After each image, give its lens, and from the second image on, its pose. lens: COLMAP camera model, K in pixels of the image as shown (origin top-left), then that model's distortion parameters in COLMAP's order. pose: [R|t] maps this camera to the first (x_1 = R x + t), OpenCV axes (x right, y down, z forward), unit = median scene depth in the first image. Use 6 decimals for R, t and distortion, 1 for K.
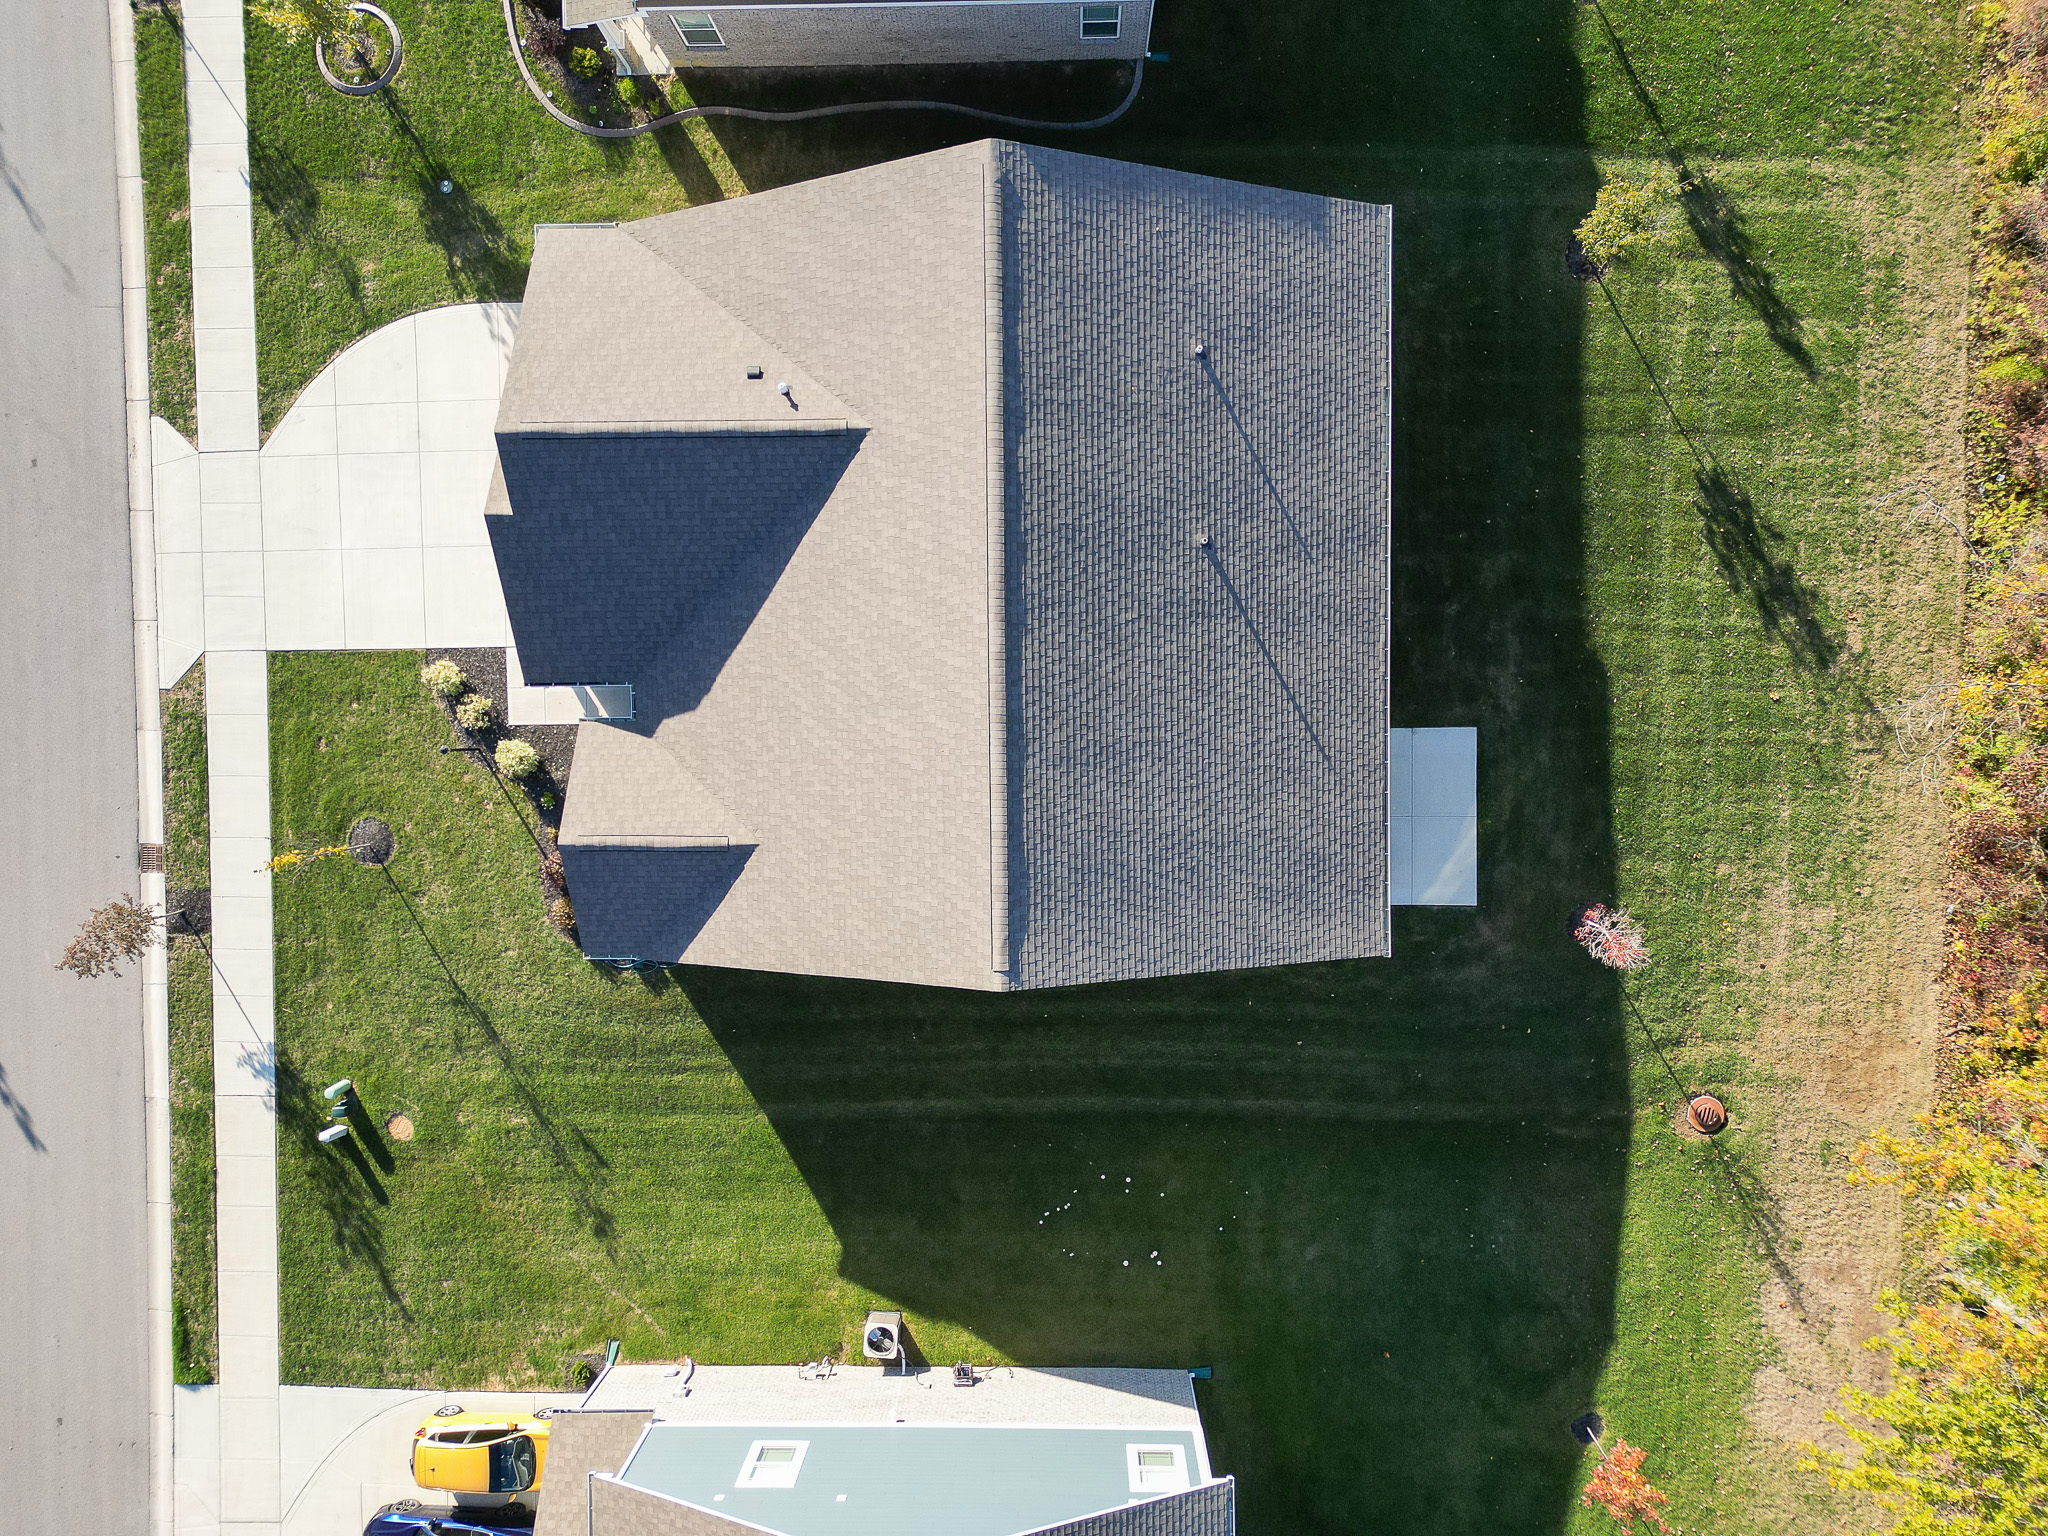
lens RADIAL K [[1437.5, 0, 1023.6], [0, 1437.5, 772.5], [0, 0, 1]] dist [0.048126, -0.044648]
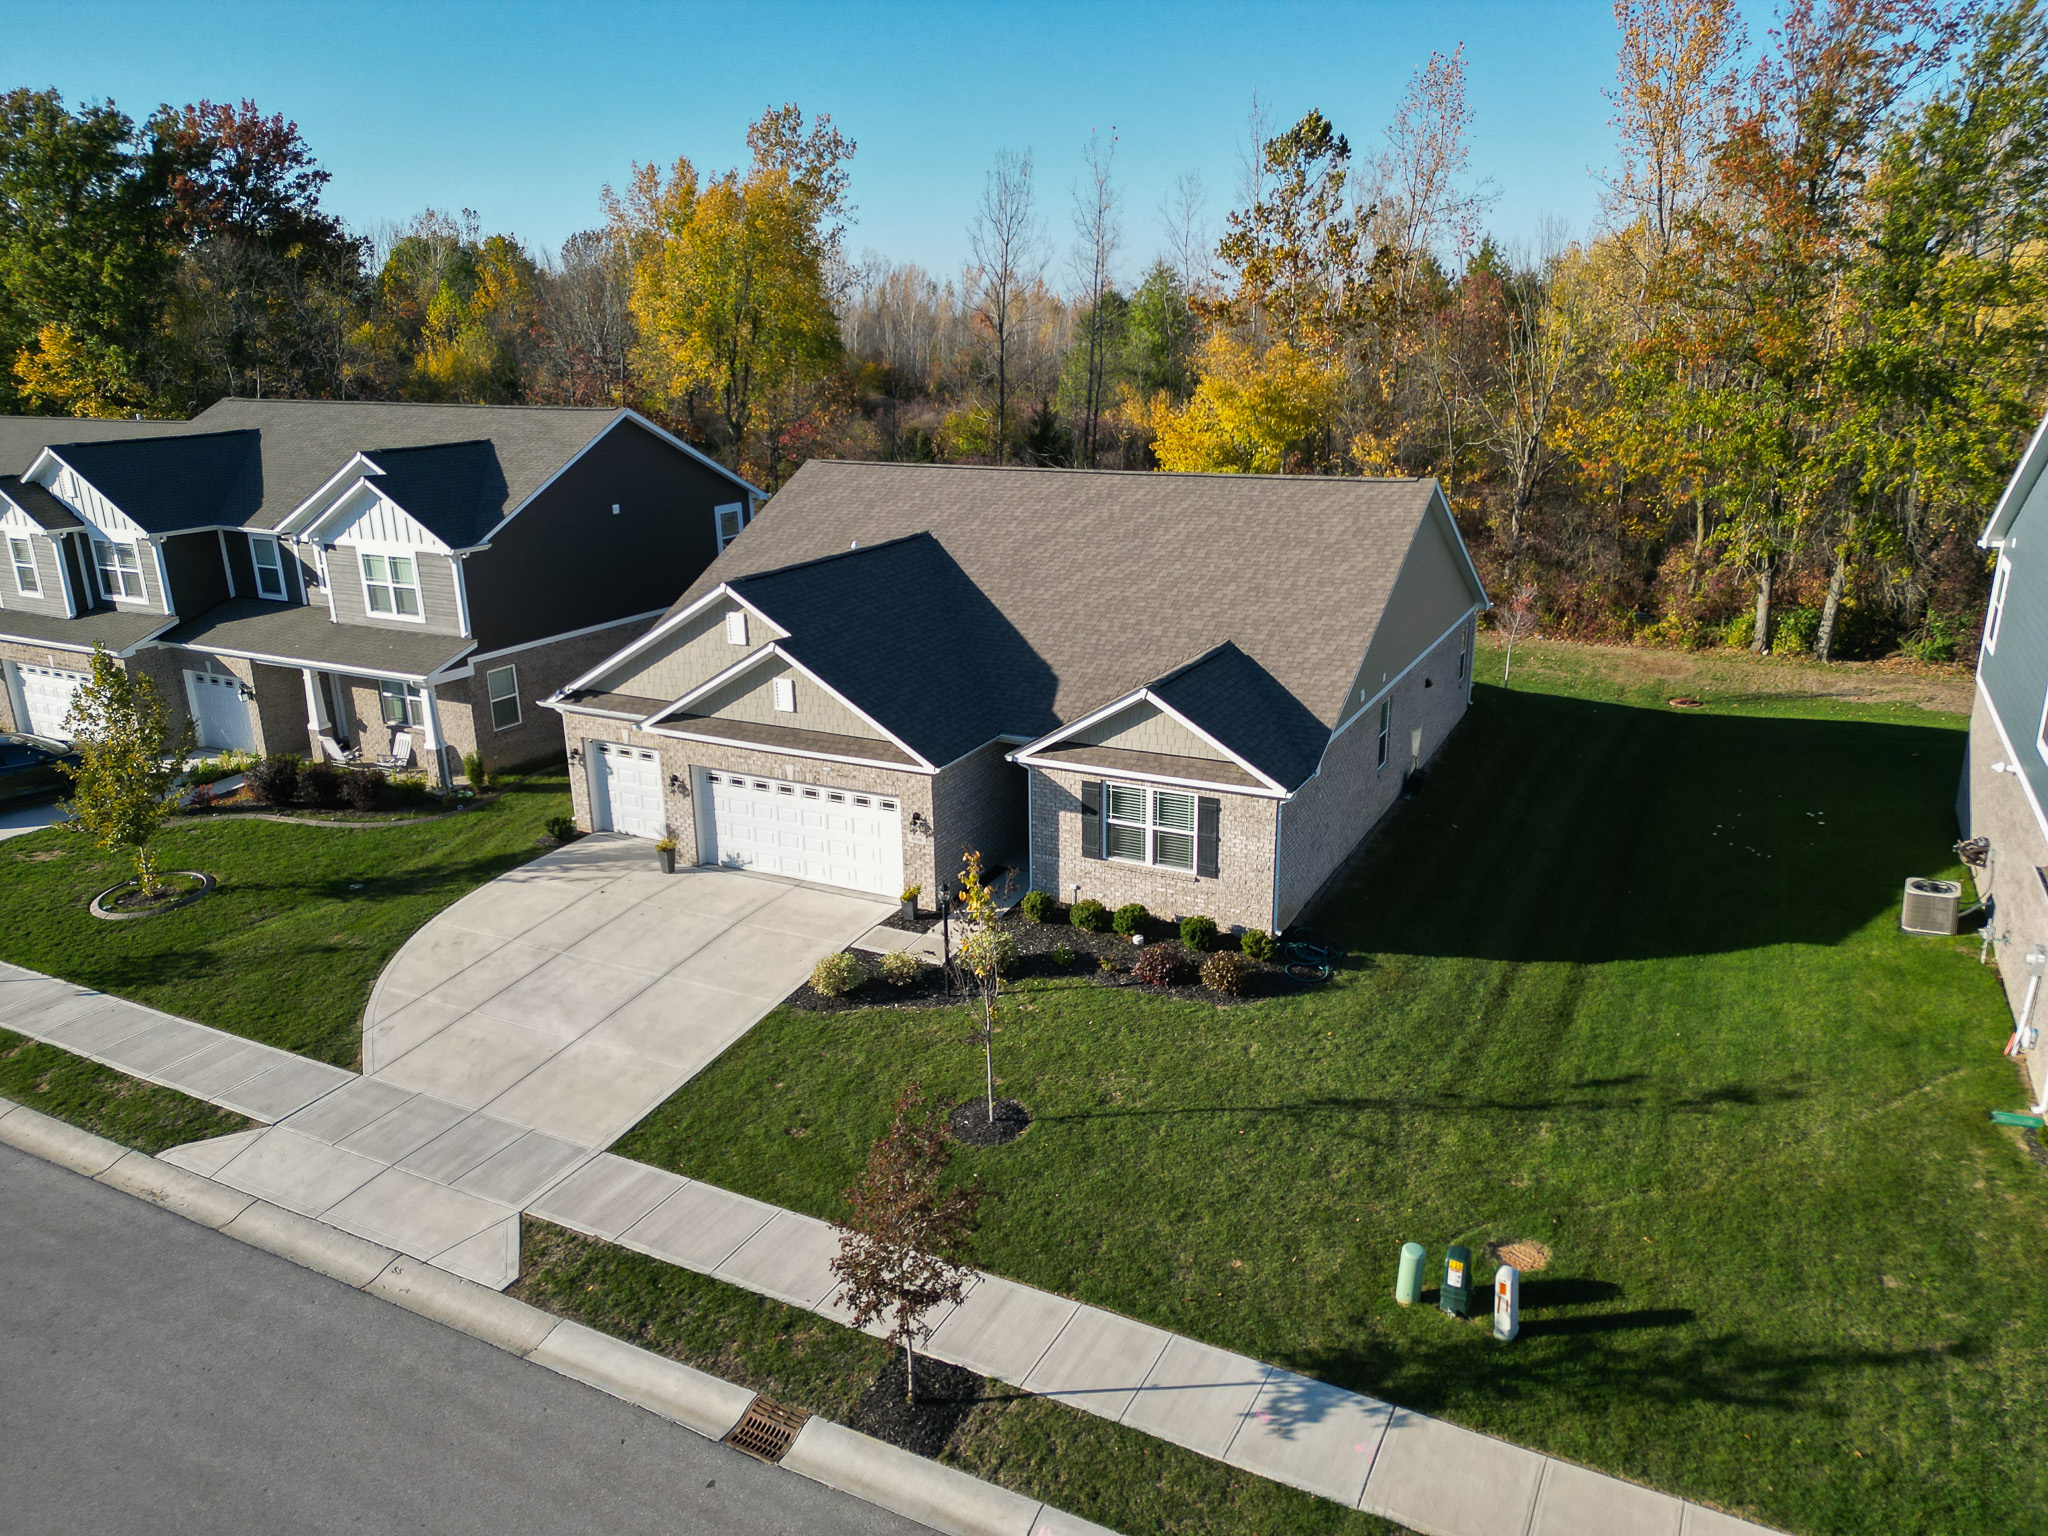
lens RADIAL K [[1437.5, 0, 1027.4], [0, 1437.5, 751.2], [0, 0, 1]] dist [0.048126, -0.044648]
pose [[0.463668, -0.236855, 0.853763, -0.892855], [0.885279, 0.084745, -0.457273, 0.309087], [0.035955, 0.967842, 0.248976, 0.715287]]
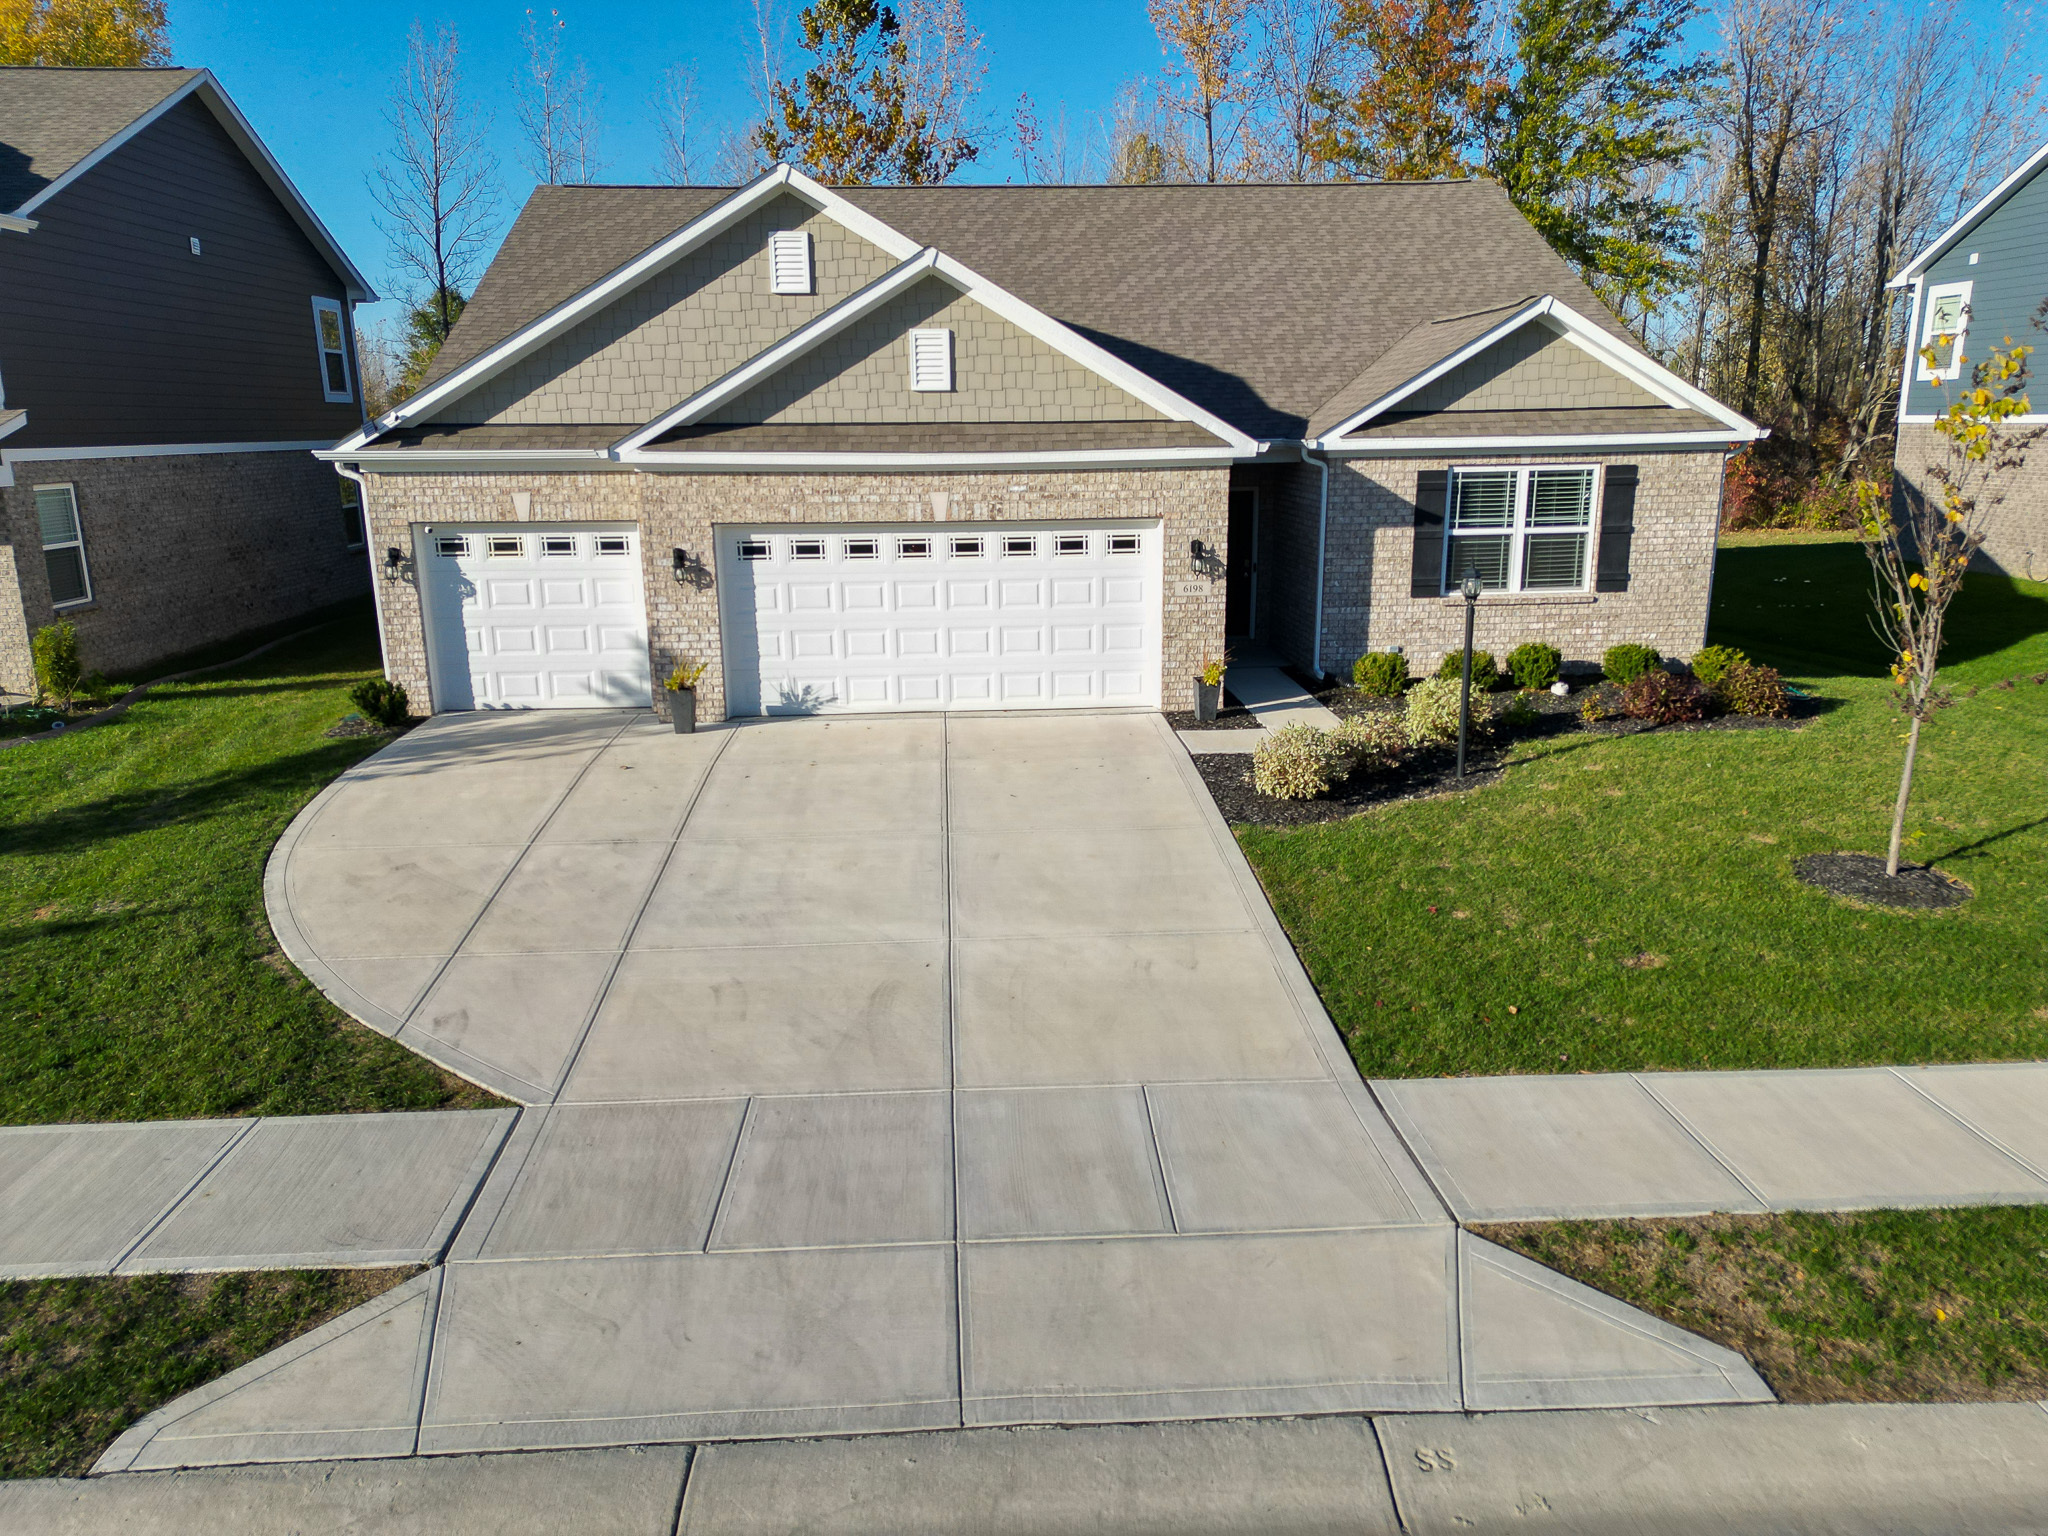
lens RADIAL K [[1437.5, 0, 1025.1], [0, 1437.5, 769.1], [0, 0, 1]] dist [0.048126, -0.044648]
pose [[-0.047468, -0.208484, 0.976873, -0.742767], [0.997580, -0.059627, 0.035749, -0.145852], [0.050795, 0.976206, 0.210810, 0.899055]]
